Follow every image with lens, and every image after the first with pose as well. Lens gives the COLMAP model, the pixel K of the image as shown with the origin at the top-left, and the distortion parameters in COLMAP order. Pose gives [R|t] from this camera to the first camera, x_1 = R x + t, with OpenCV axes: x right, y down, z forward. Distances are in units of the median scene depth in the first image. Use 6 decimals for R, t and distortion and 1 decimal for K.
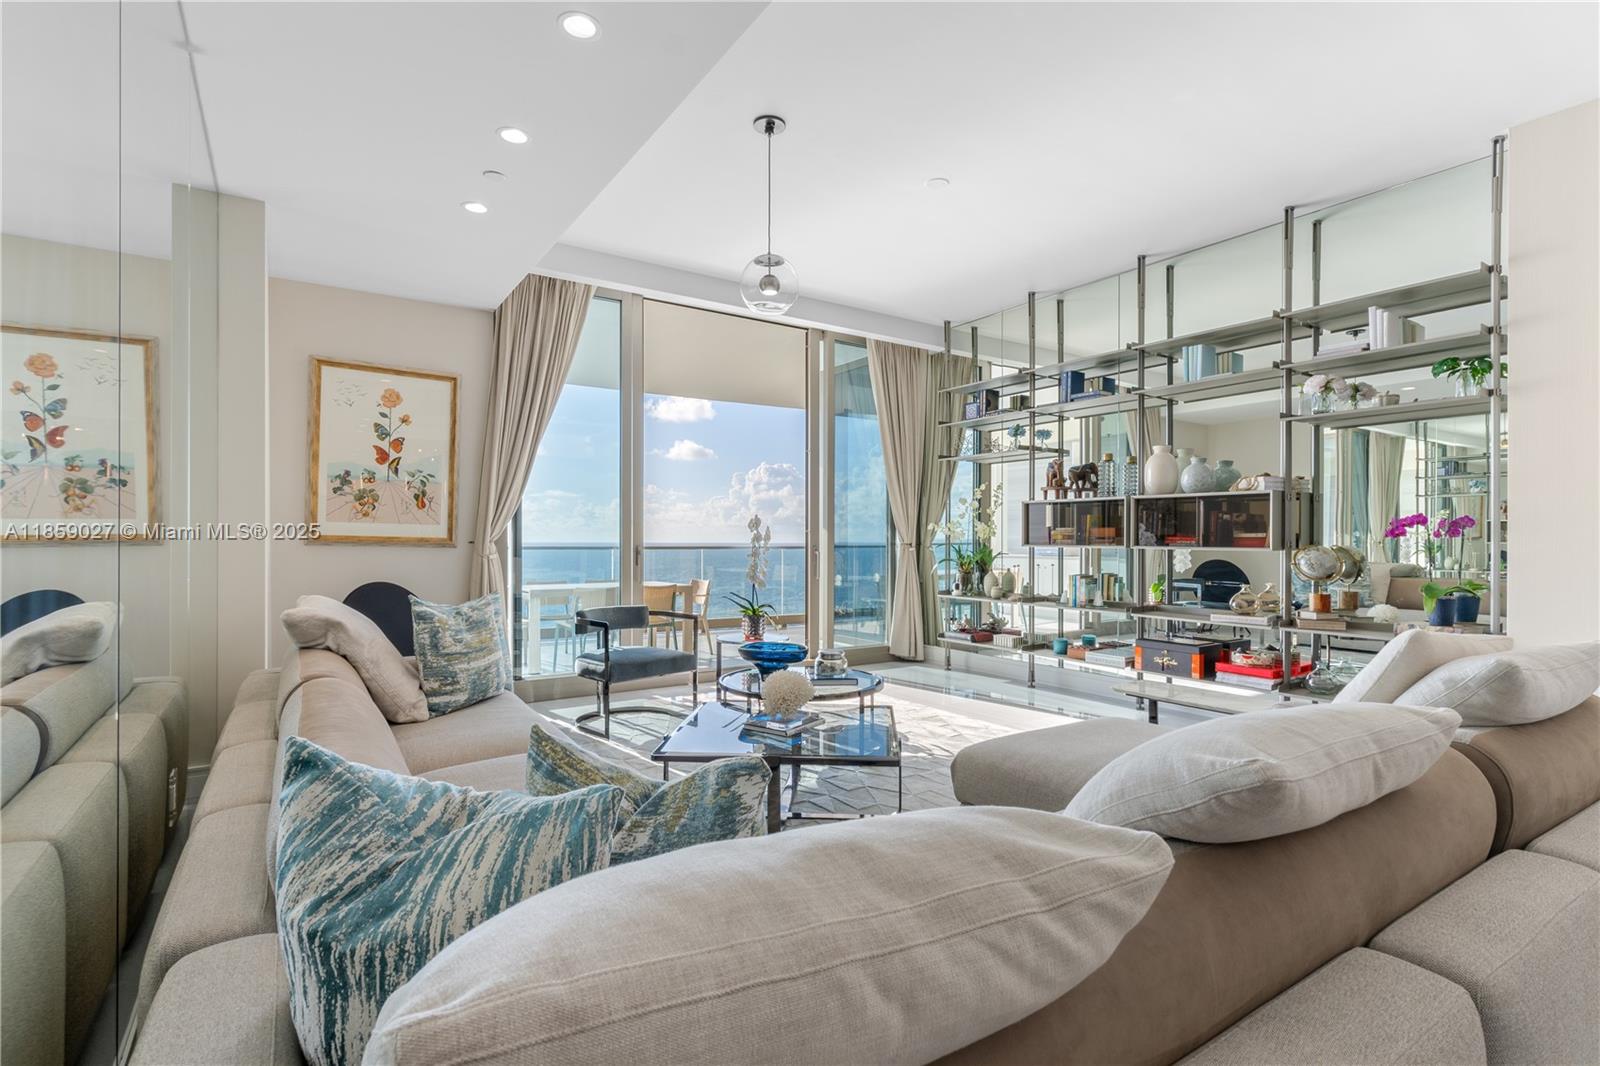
lens RADIAL K [[763.5, 0, 807.6], [0, 763.5, 549.4], [0, 0, 1]] dist [-0.000168, -0.000492]
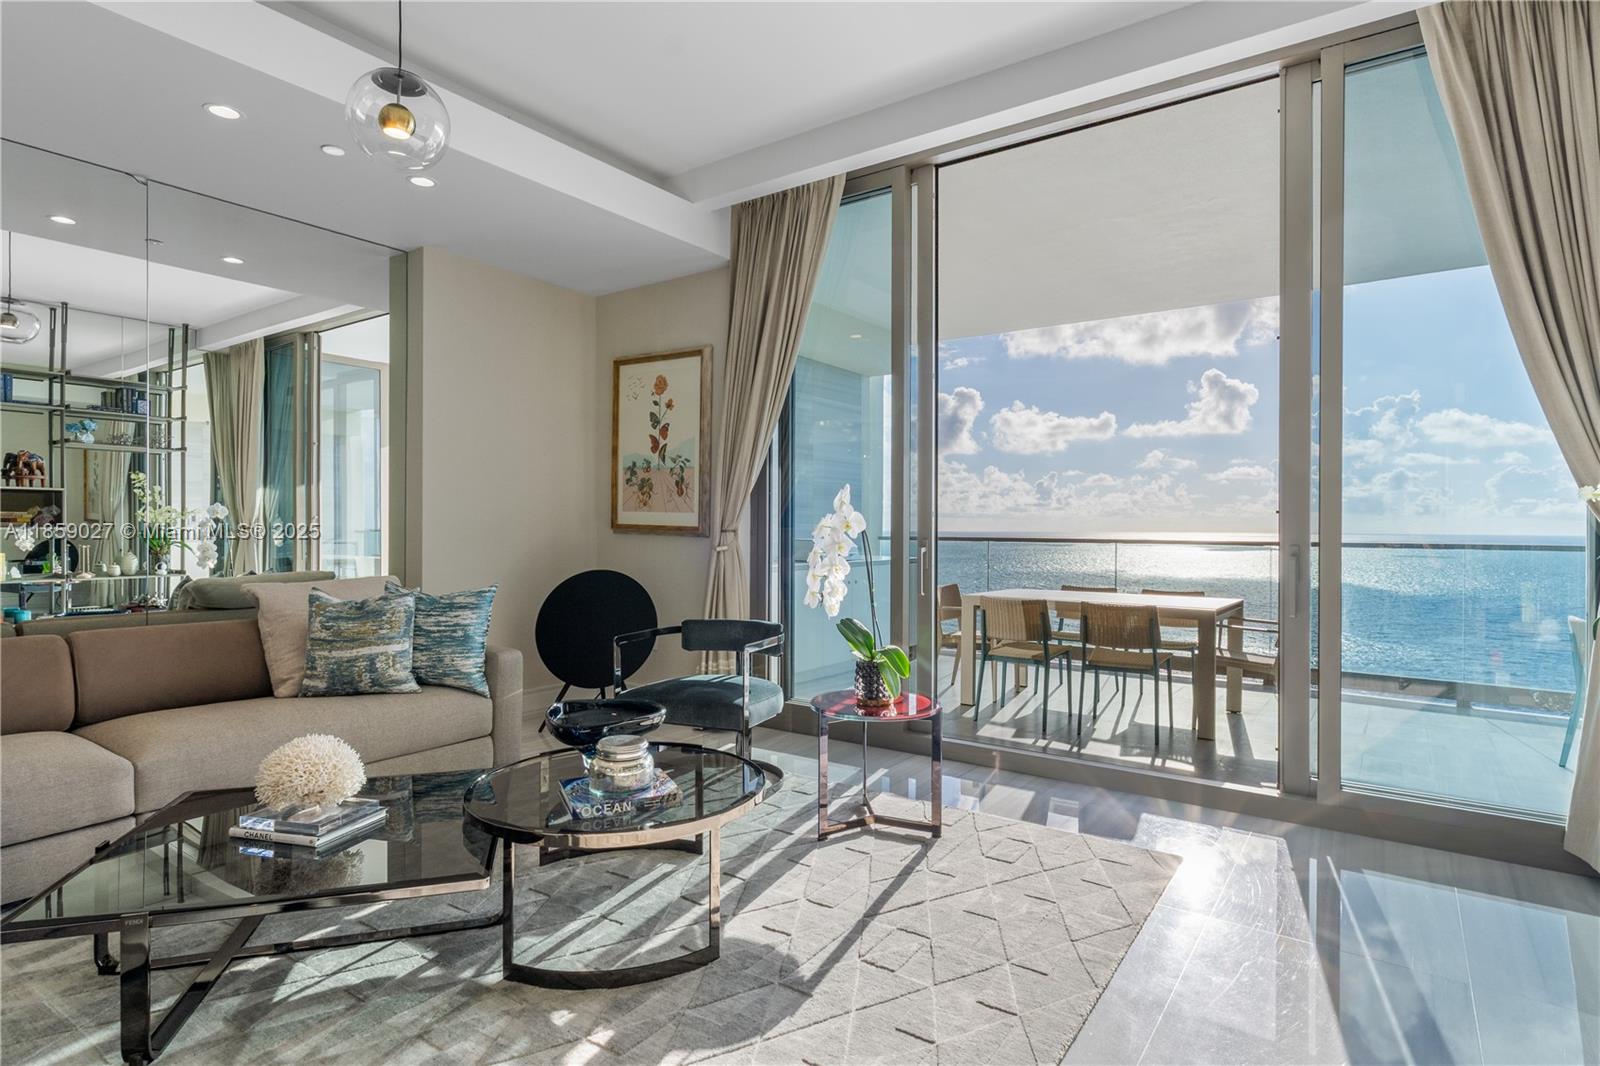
lens RADIAL K [[838.2, 0, 831.3], [0, 838.2, 535.0], [0, 0, 1]] dist [0.015324, -0.000311]
pose [[0.354922, 0.005755, -0.934878, 0.561413], [-0.014073, 0.999901, 0.000813, -0.008511], [0.934790, 0.012868, 0.354967, 0.845650]]
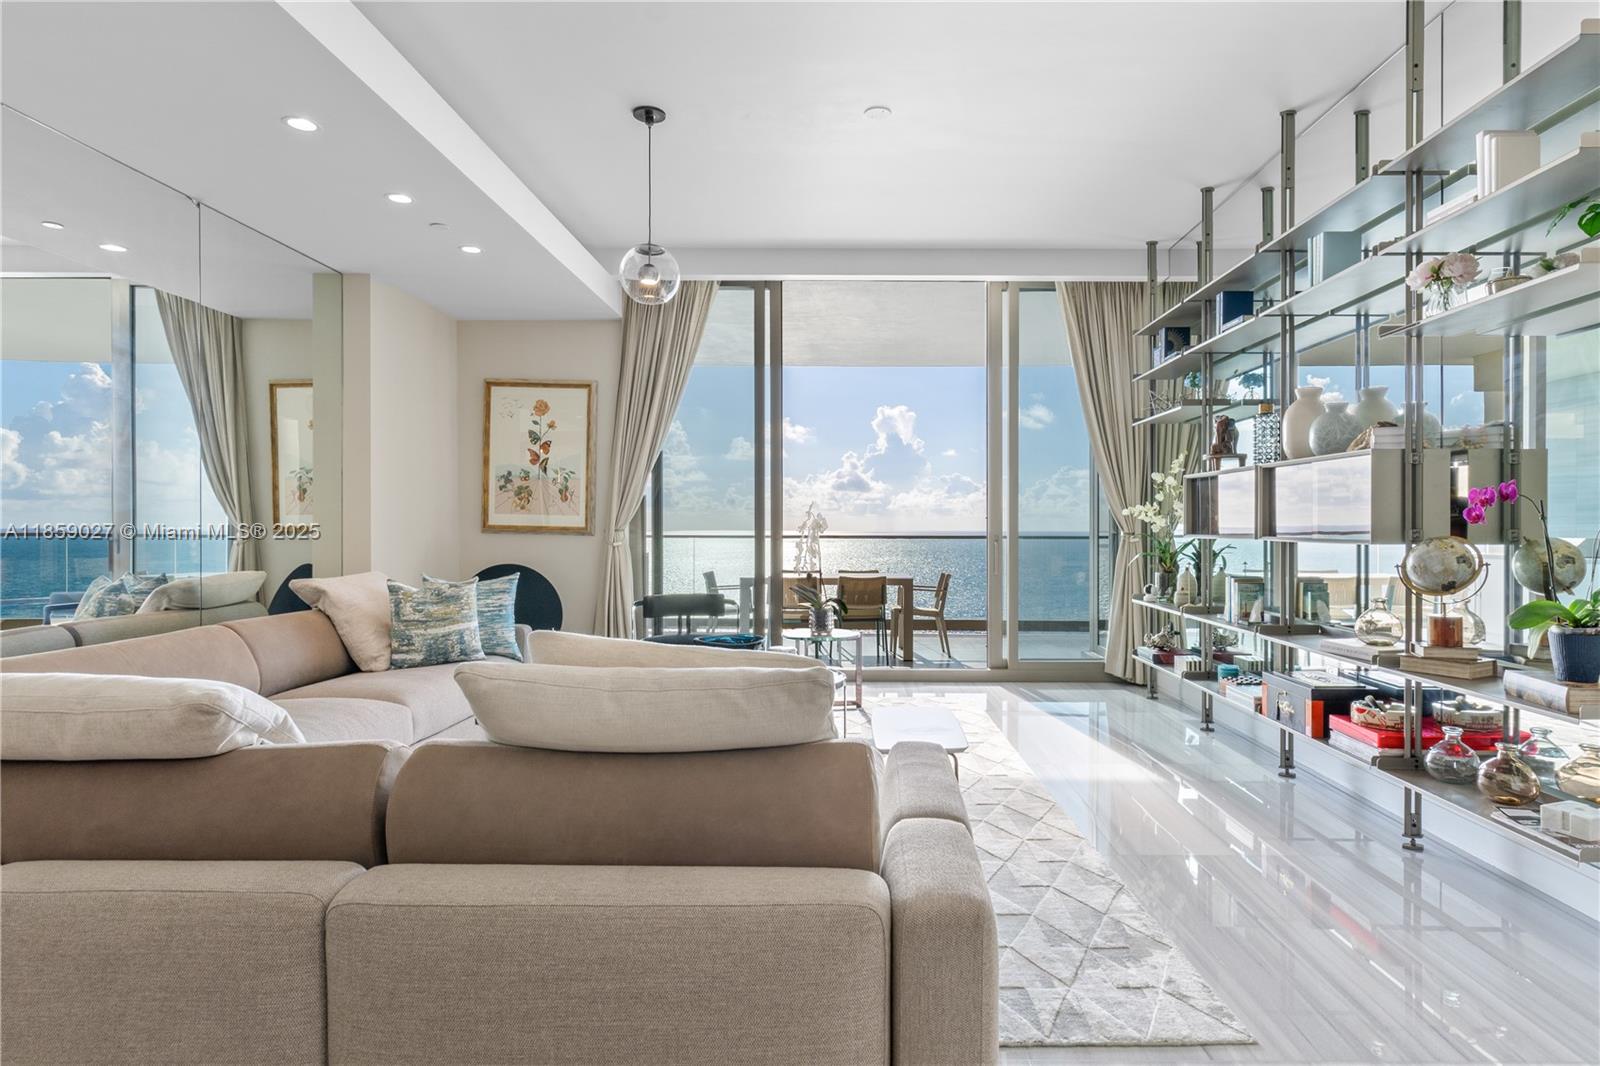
lens RADIAL K [[888.7, 0, 852.6], [0, 888.7, 530.6], [0, 0, 1]] dist [0.002458, 0.000323]
pose [[0.825112, 0.000085, -0.564969, 0.639244], [-0.005835, 0.999948, -0.008372, -0.000809], [0.564939, 0.010204, 0.825070, 0.147373]]
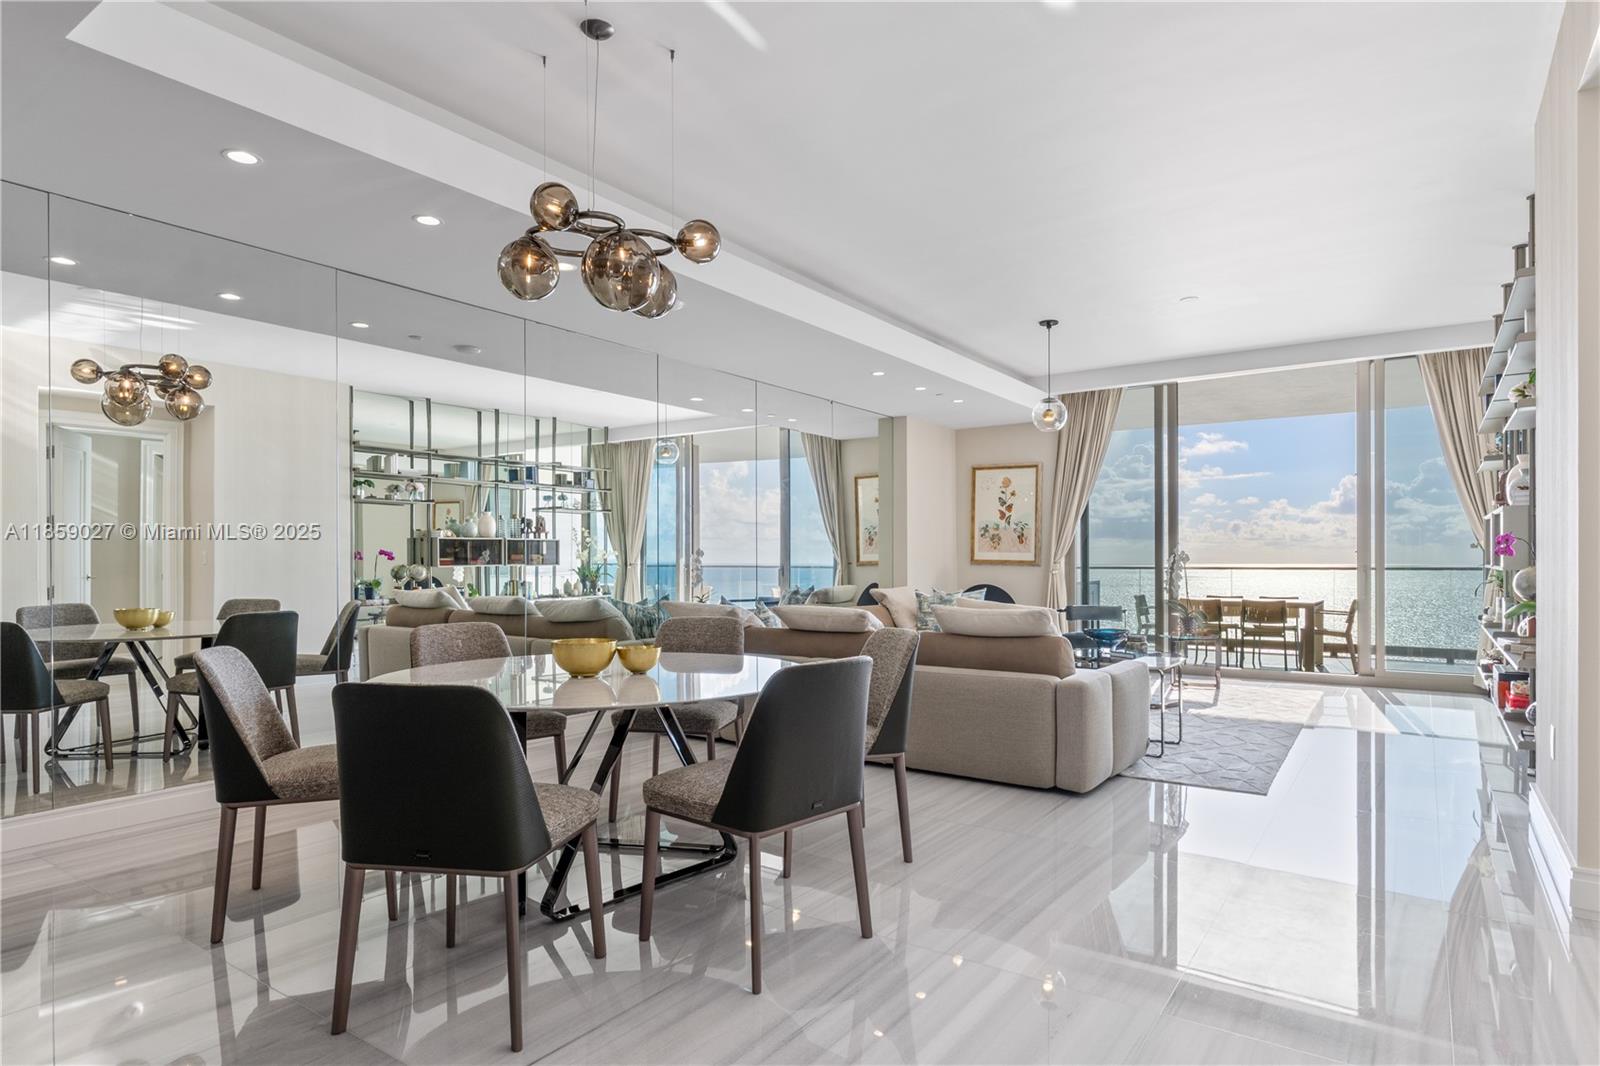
lens RADIAL K [[887.2, 0, 805.2], [0, 887.2, 557.4], [0, 0, 1]] dist [-0.004073, -0.000436]
pose [[0.351475, -0.008997, -0.936154, 1.261605], [-0.008659, 0.999880, -0.012861, 0.008089], [0.936157, 0.012626, 0.351355, -0.171620]]
